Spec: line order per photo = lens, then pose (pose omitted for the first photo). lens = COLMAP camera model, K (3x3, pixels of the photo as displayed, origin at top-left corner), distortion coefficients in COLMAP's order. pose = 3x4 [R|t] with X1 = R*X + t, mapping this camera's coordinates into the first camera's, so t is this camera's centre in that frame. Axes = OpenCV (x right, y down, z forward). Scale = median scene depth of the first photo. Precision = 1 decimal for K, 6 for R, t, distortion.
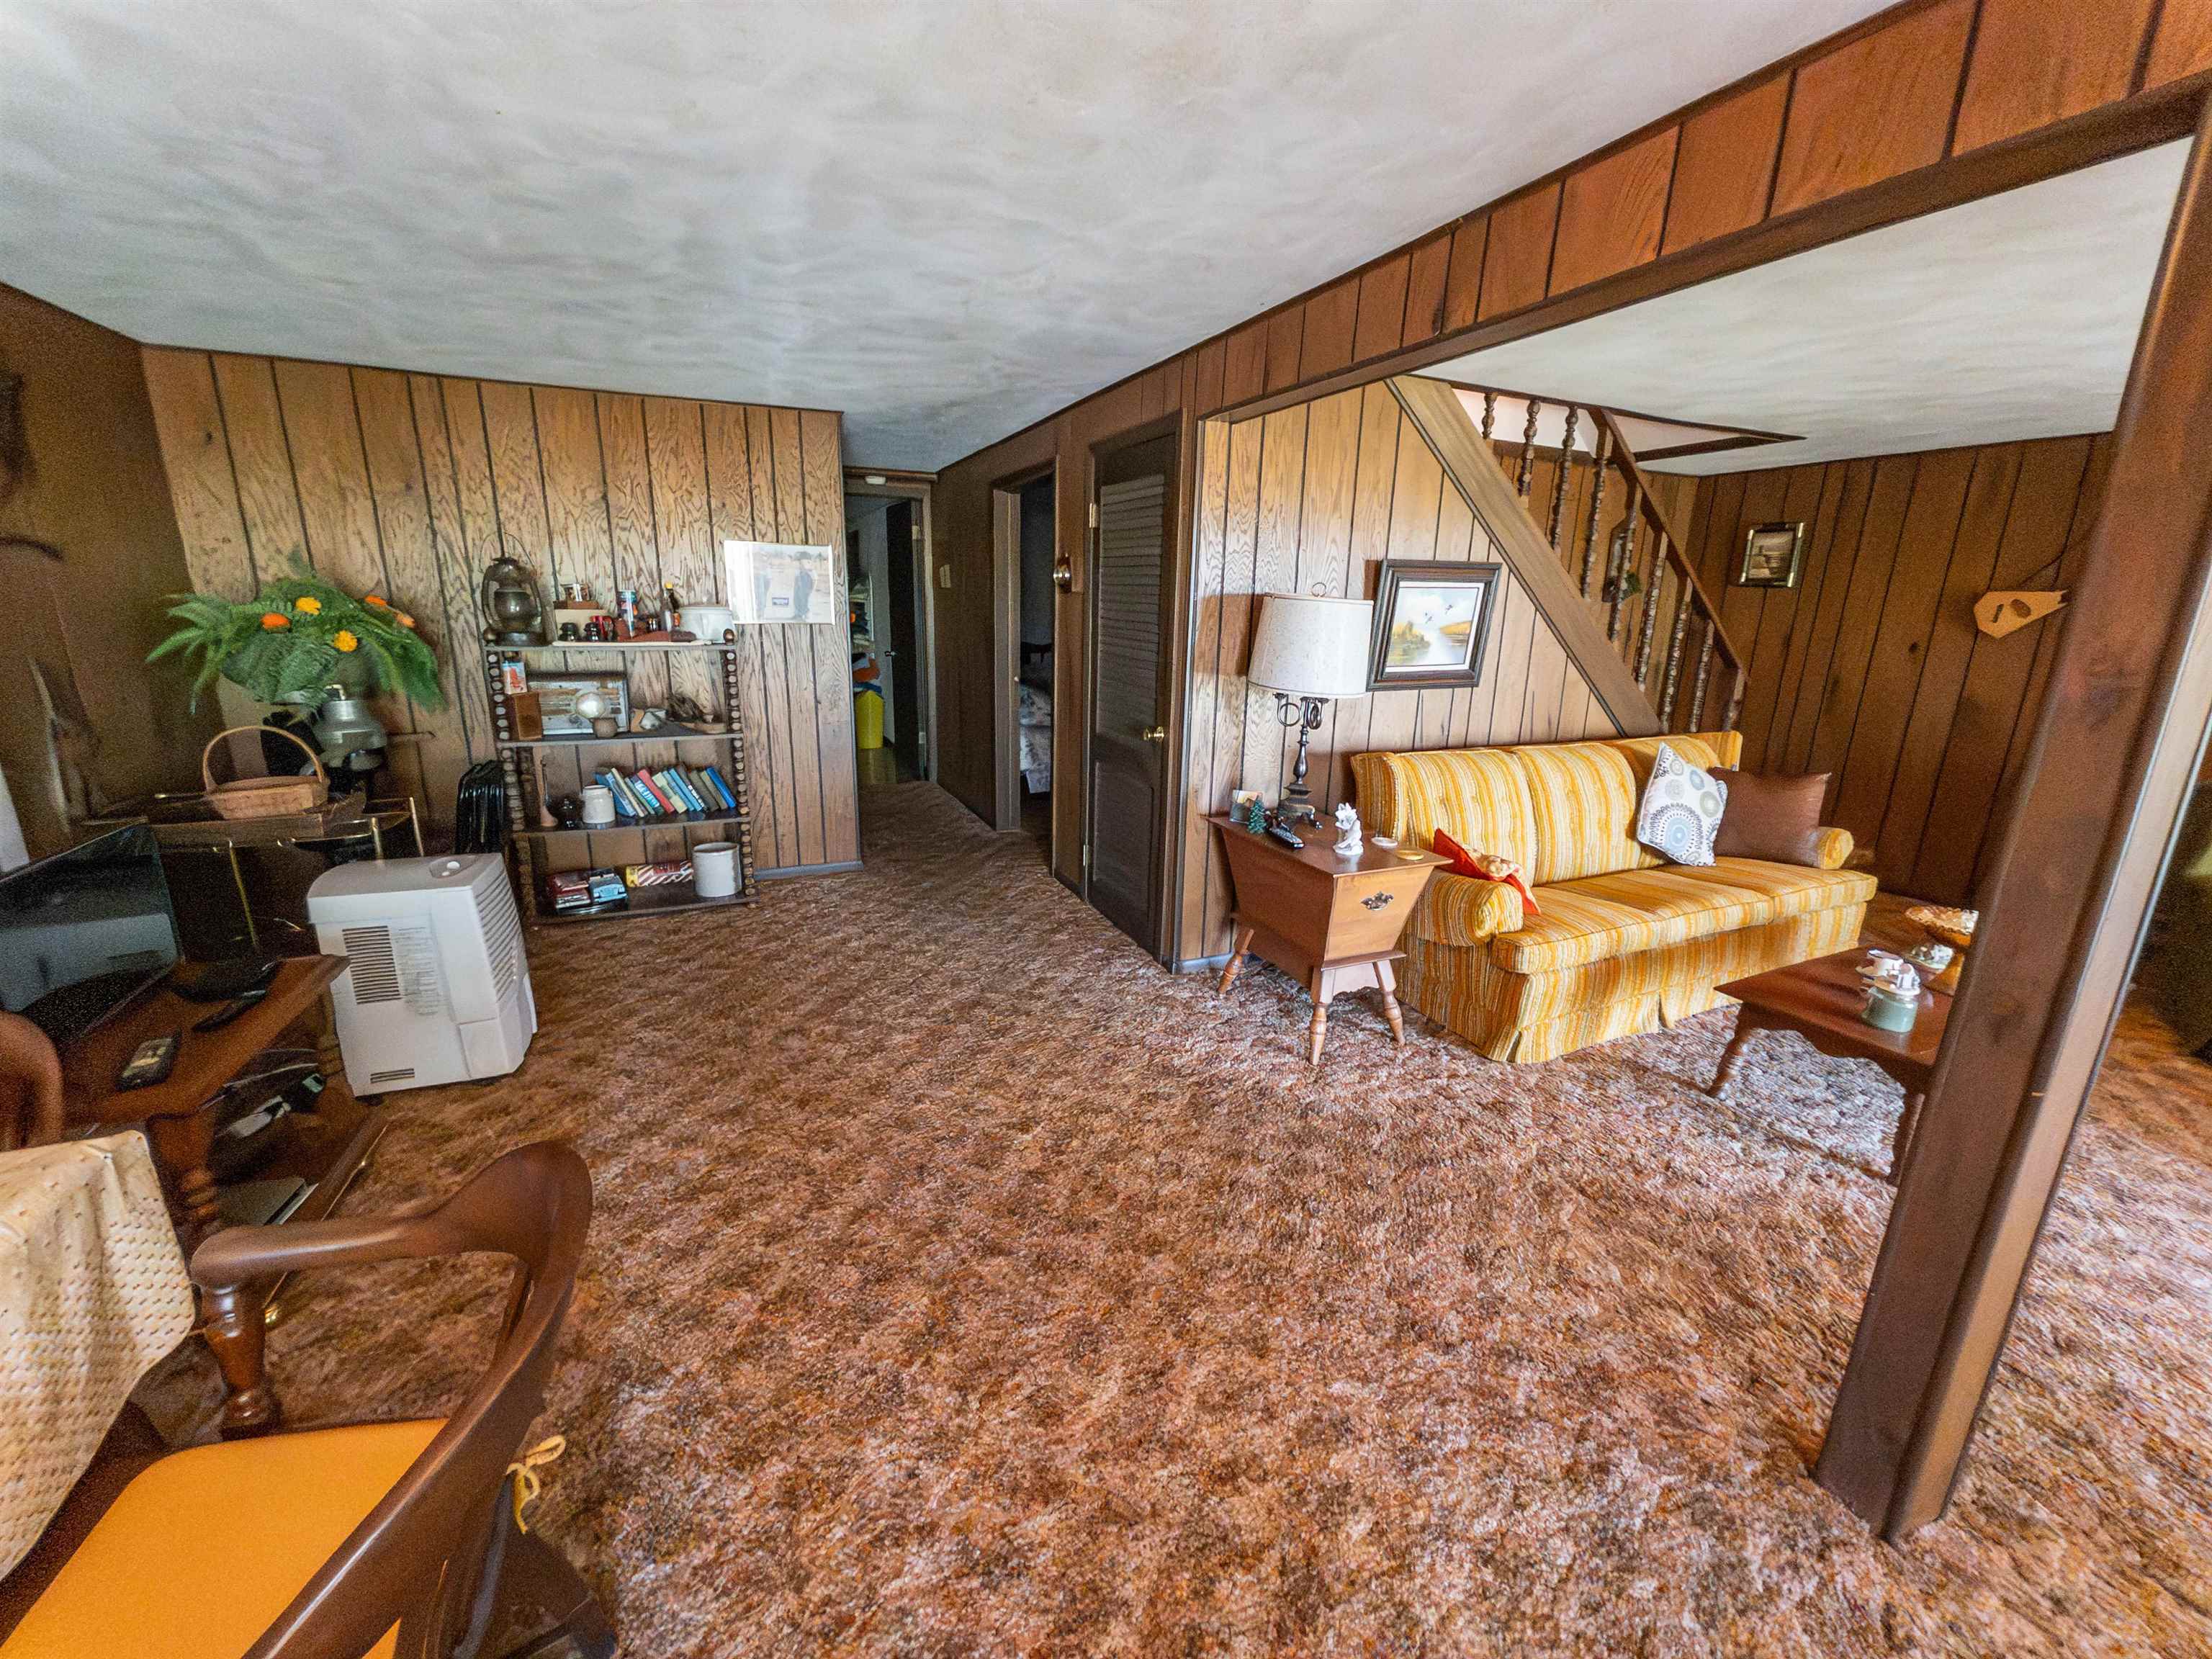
lens RADIAL K [[897.5, 0, 1105.2], [0, 897.5, 832.9], [0, 0, 1]] dist [-0.005316, 0.002359]
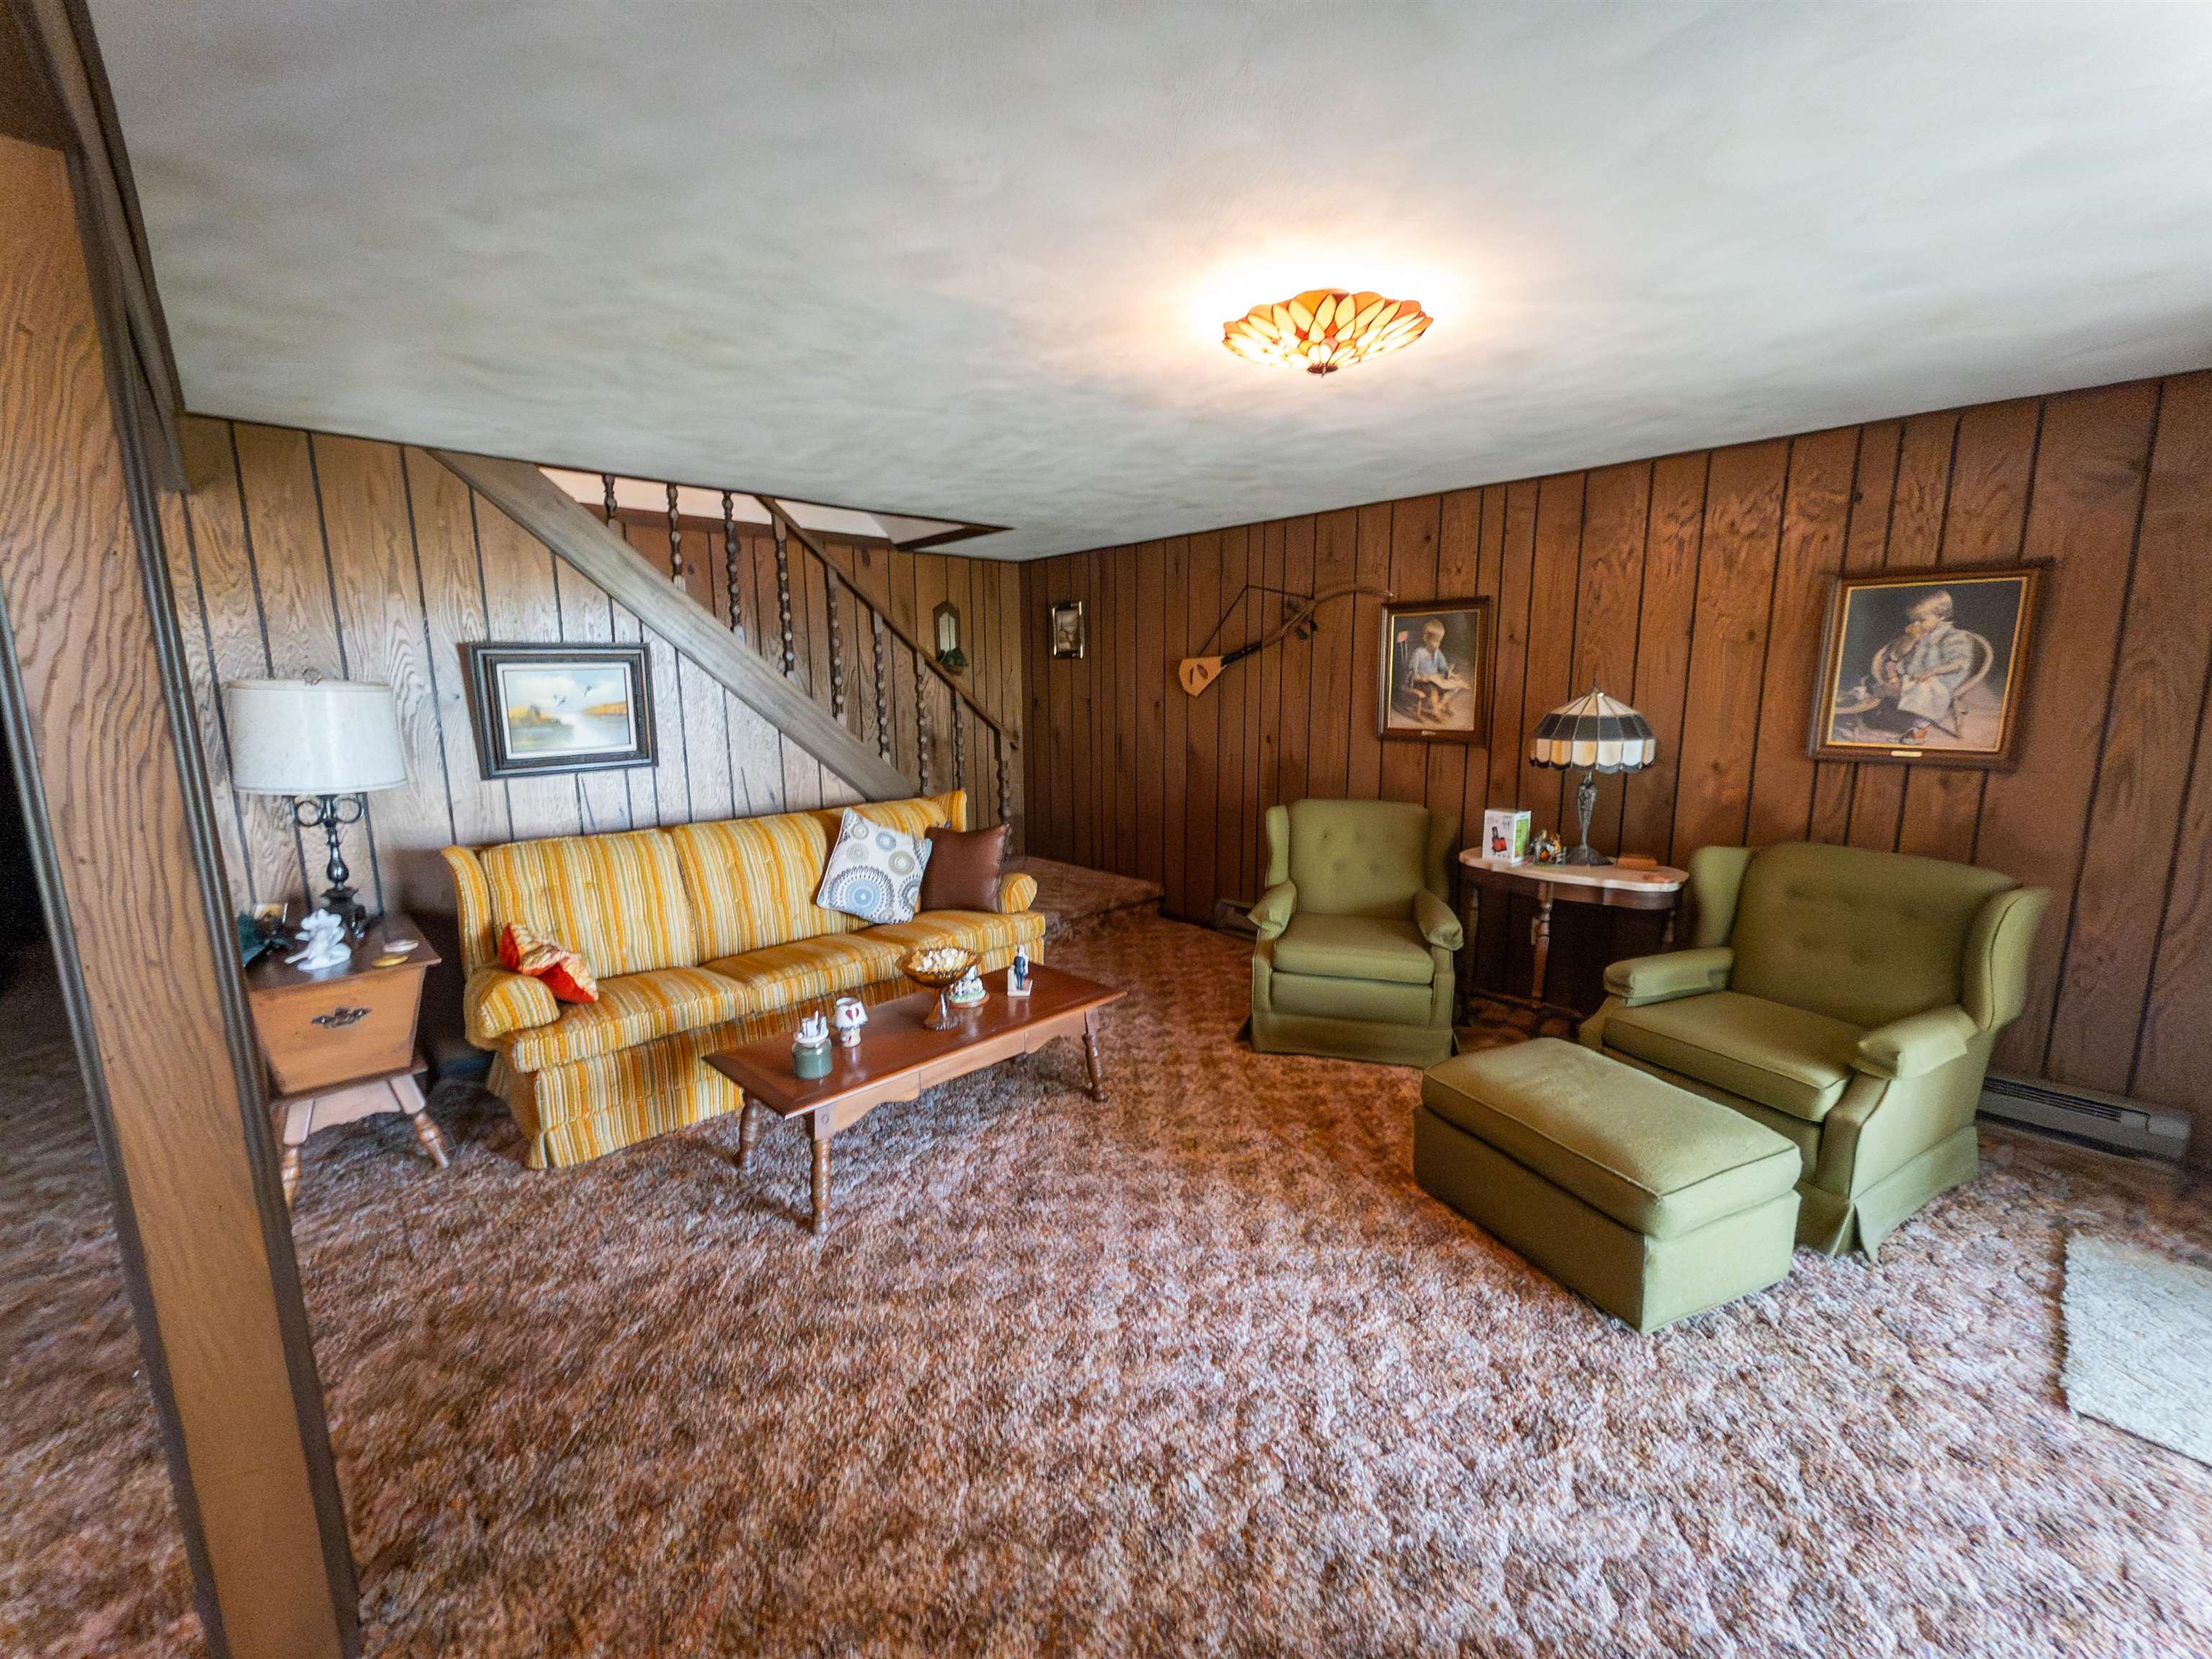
lens RADIAL K [[897.5, 0, 1099.4], [0, 897.5, 831.8], [0, 0, 1]] dist [-0.005316, 0.002359]
pose [[0.944068, -0.084906, 0.318632, 0.712503], [0.111932, 0.991424, -0.067454, 0.036313], [-0.310172, 0.099346, 0.945475, -0.089332]]
